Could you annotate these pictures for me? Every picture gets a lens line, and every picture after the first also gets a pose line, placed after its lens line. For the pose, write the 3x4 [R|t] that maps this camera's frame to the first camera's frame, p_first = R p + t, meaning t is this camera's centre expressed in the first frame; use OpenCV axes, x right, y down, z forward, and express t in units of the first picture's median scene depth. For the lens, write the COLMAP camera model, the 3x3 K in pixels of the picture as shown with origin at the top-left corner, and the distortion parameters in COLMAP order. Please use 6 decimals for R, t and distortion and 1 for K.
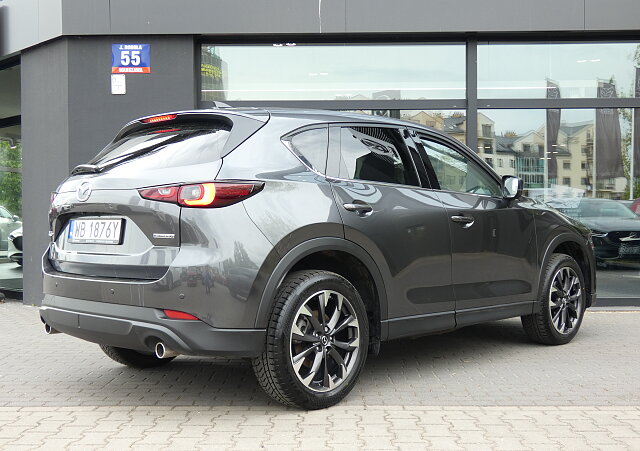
lens RADIAL K [[755.2, 0, 320.1], [0, 755.2, 215.7], [0, 0, 1]] dist [-0.002758, 0.017509]
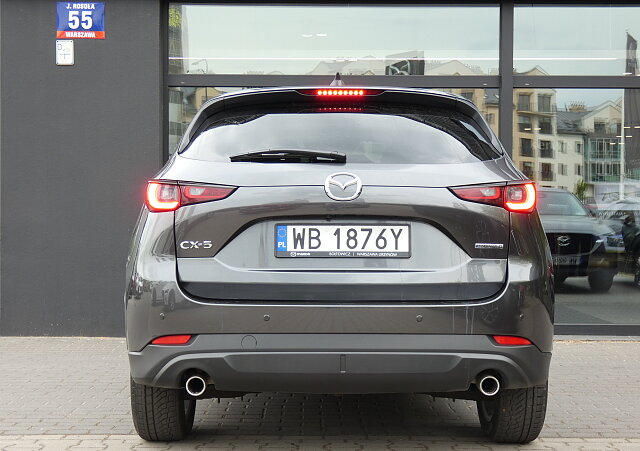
lens RADIAL K [[1057.9, 0, 317.7], [0, 1057.9, 233.2], [0, 0, 1]] dist [0.026716, -0.078611]
pose [[0.999954, 0.008495, 0.004445, -0.002977], [-0.008561, 0.999849, 0.015153, -0.002597], [-0.004316, -0.015191, 0.999875, -0.119245]]
